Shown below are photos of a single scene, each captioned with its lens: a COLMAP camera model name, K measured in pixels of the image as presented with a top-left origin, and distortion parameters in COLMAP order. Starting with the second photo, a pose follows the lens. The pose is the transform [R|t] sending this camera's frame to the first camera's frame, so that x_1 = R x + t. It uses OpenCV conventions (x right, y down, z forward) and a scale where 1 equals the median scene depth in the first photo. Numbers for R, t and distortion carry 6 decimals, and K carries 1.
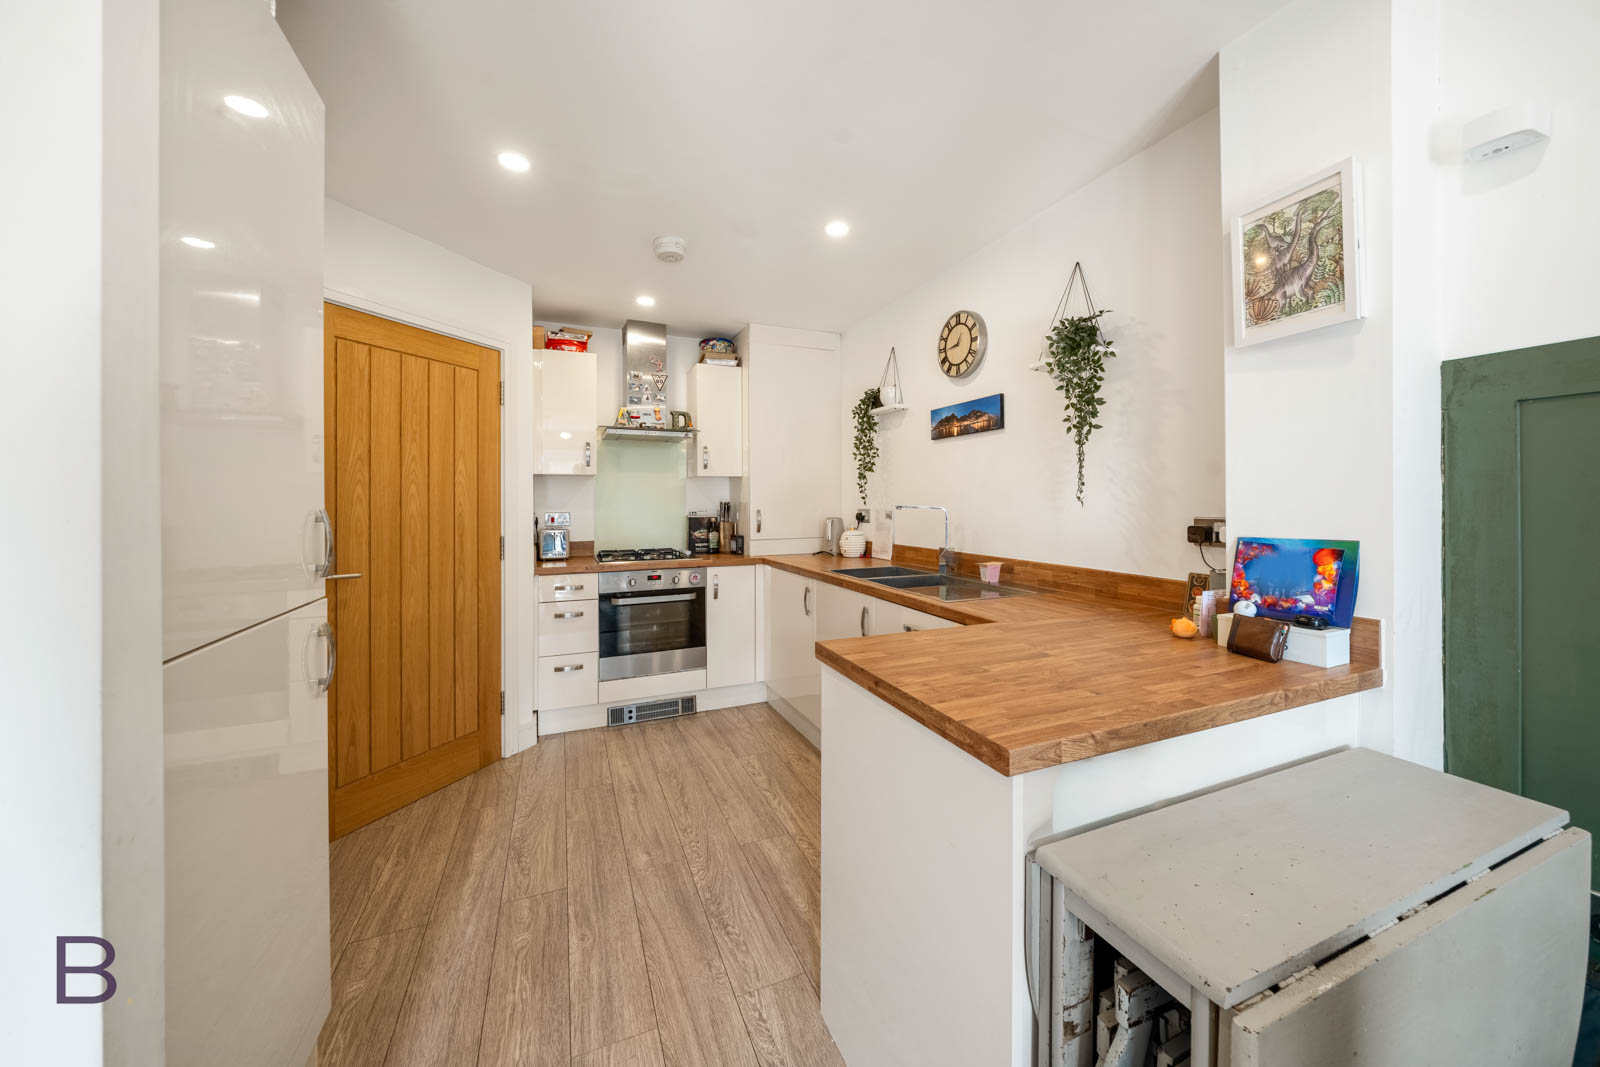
lens RADIAL K [[564.2, 0, 803.3], [0, 564.2, 503.8], [0, 0, 1]] dist [-0.006268, 0.000101]
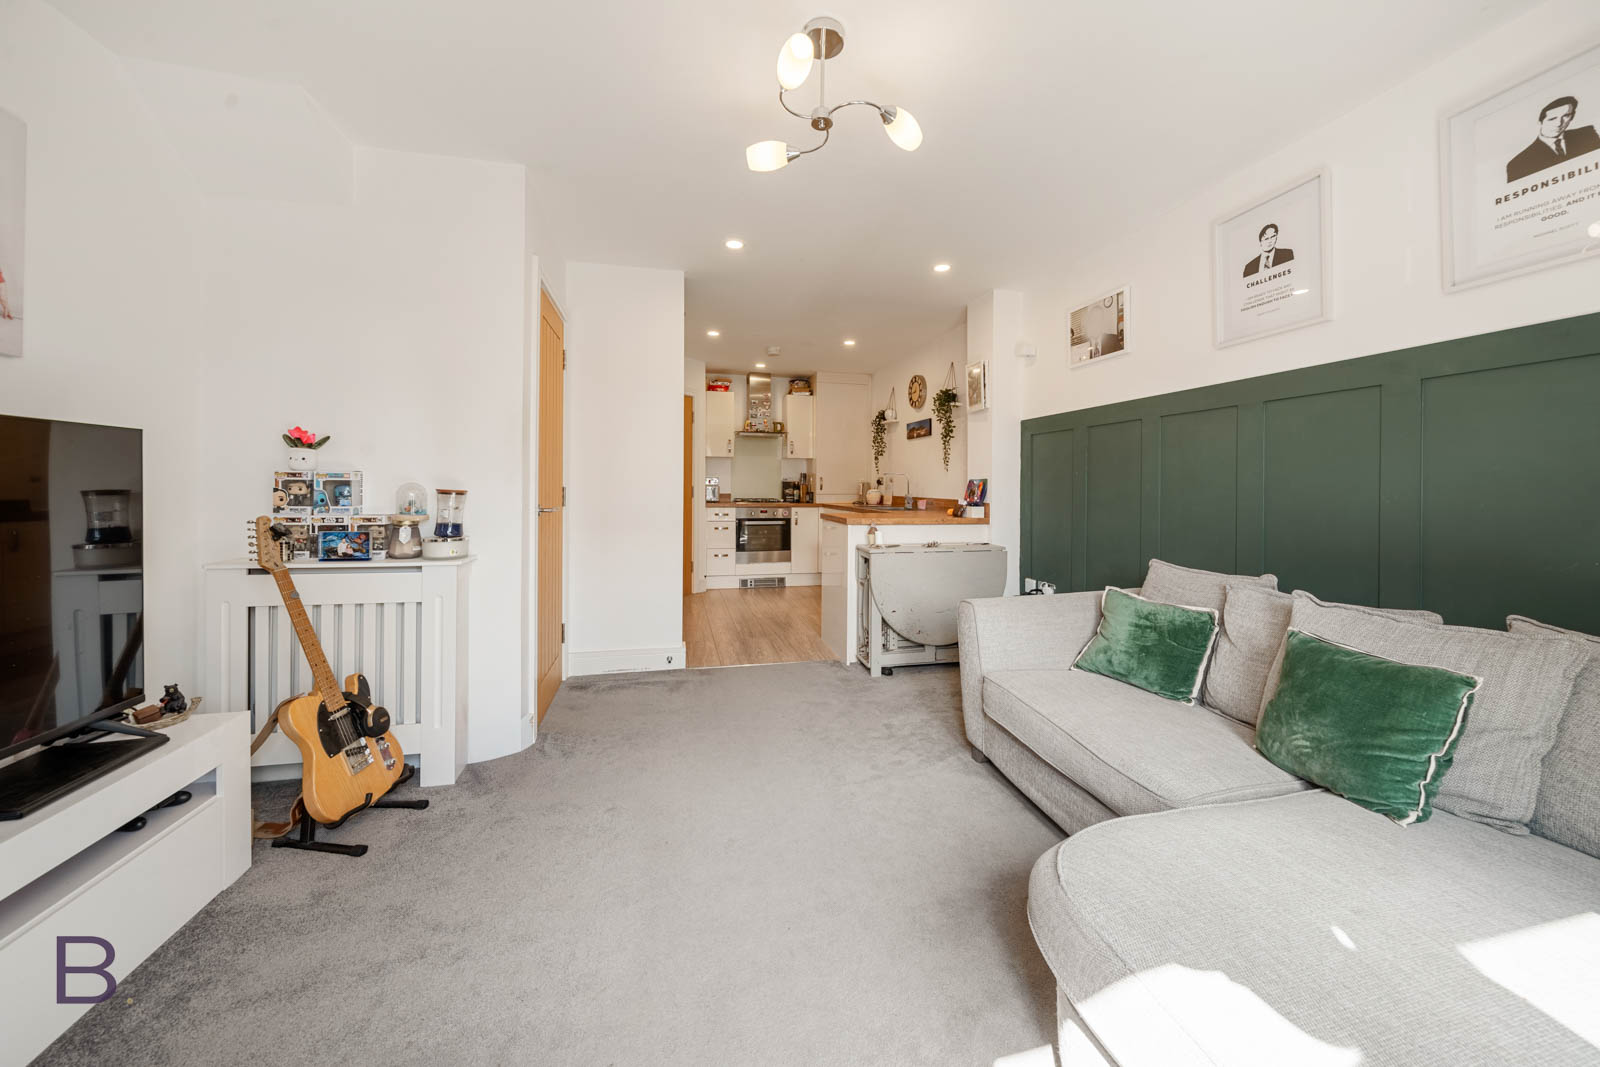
lens RADIAL K [[550.4, 0, 837.8], [0, 550.4, 488.1], [0, 0, 1]] dist [-0.000331, 0.000030]
pose [[0.993624, 0.008556, -0.112421, 0.185154], [-0.008170, 0.999959, 0.003896, 0.041785], [0.112449, -0.002953, 0.993653, -0.789790]]
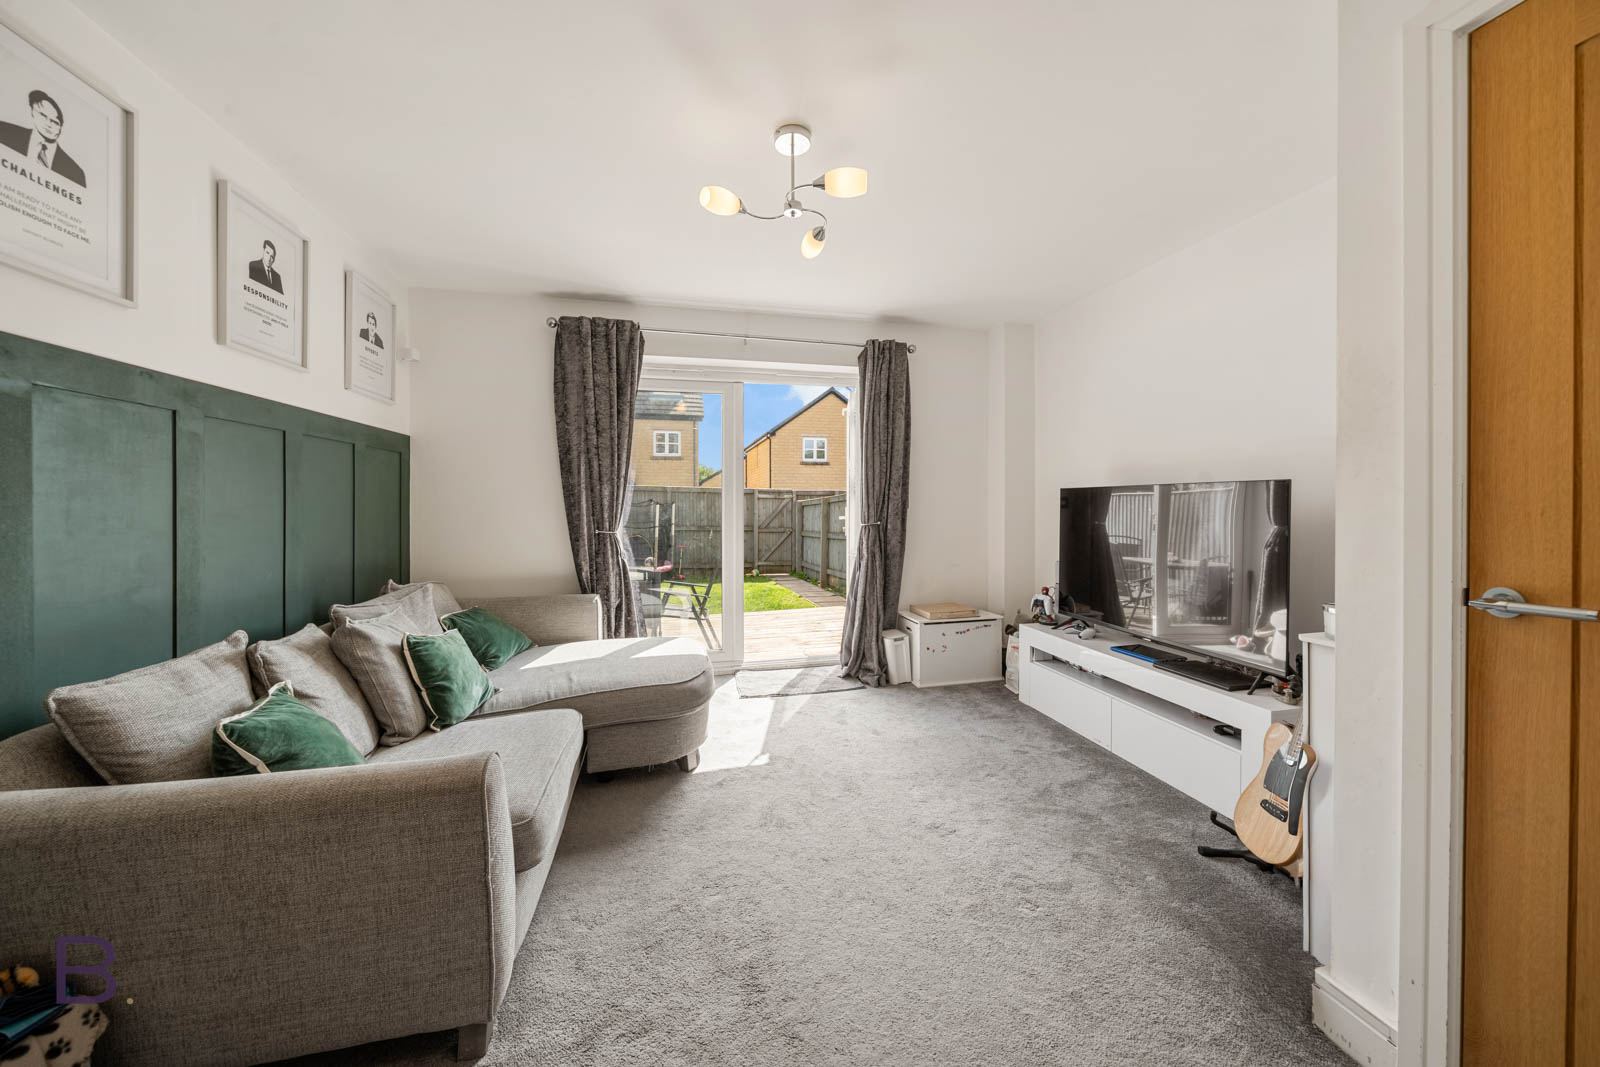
lens RADIAL K [[564.2, 0, 803.3], [0, 564.2, 503.8], [0, 0, 1]] dist [-0.006268, 0.000101]
pose [[-0.984966, 0.008138, 0.172556, 0.015663], [0.008324, 0.999965, 0.000355, 0.024740], [-0.172547, 0.001786, -0.985000, 0.224939]]
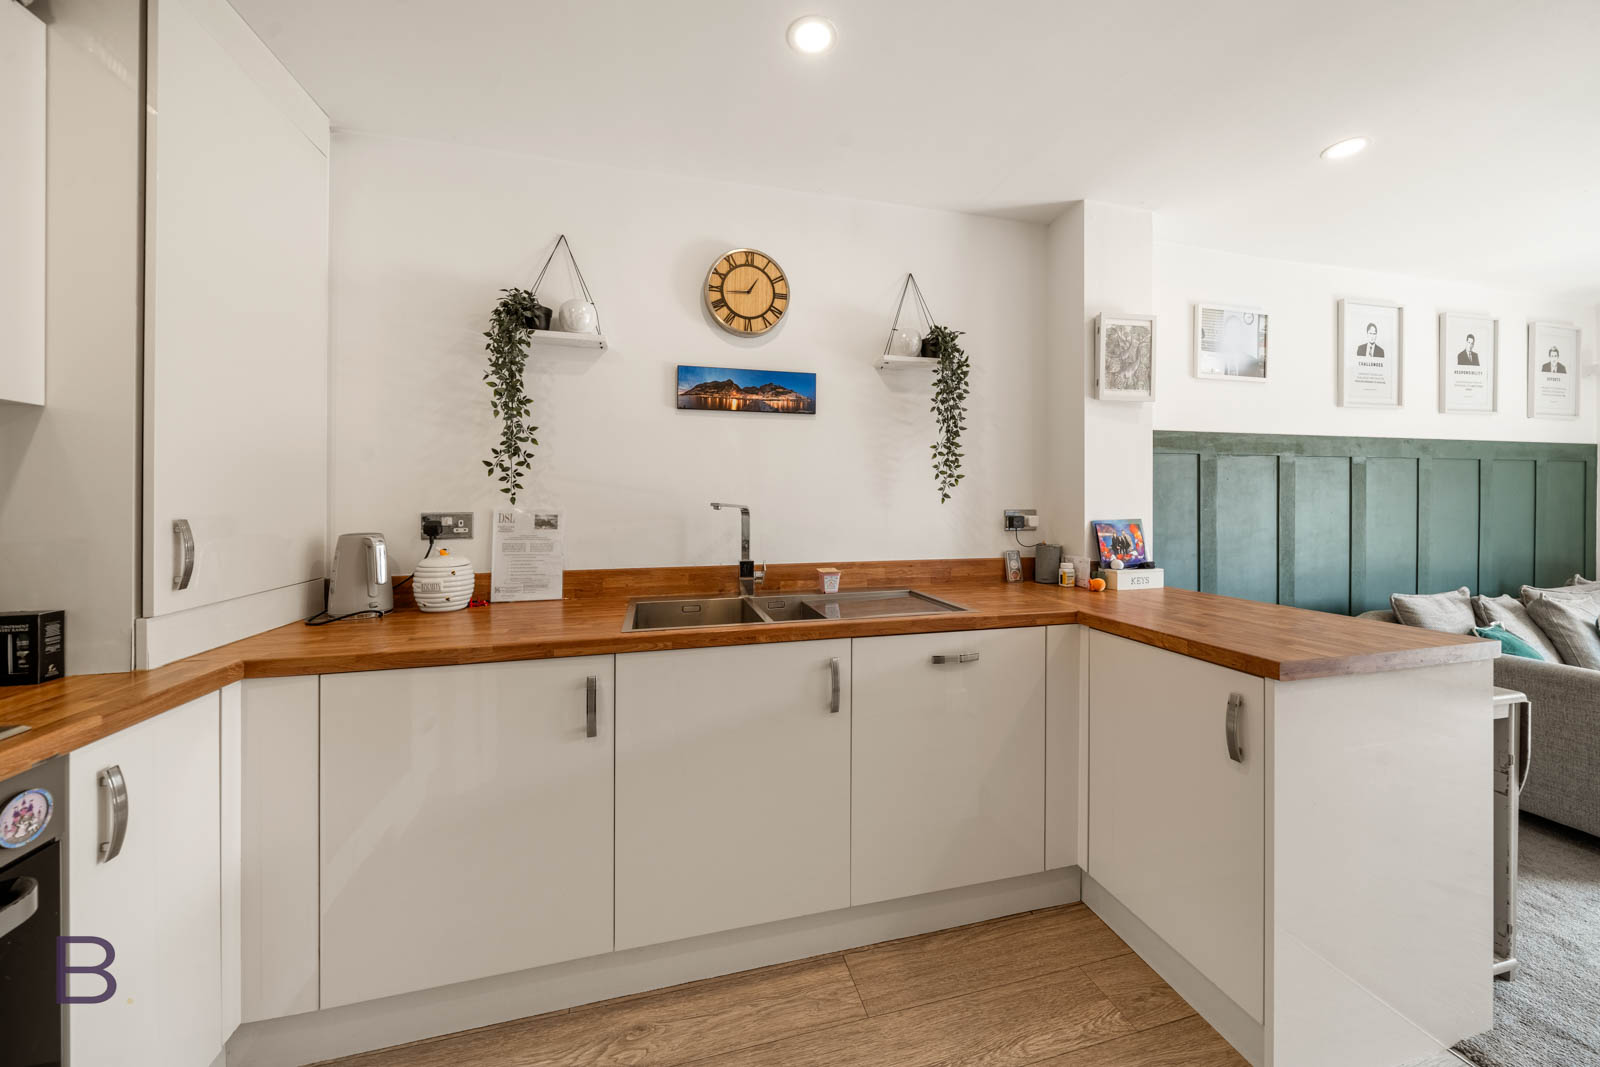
lens RADIAL K [[564.2, 0, 803.3], [0, 564.2, 503.8], [0, 0, 1]] dist [-0.006268, 0.000101]
pose [[0.153747, 0.001115, 0.988110, -0.384878], [0.006045, 0.999980, -0.002069, 0.004590], [-0.988092, 0.006291, 0.153737, 0.670848]]
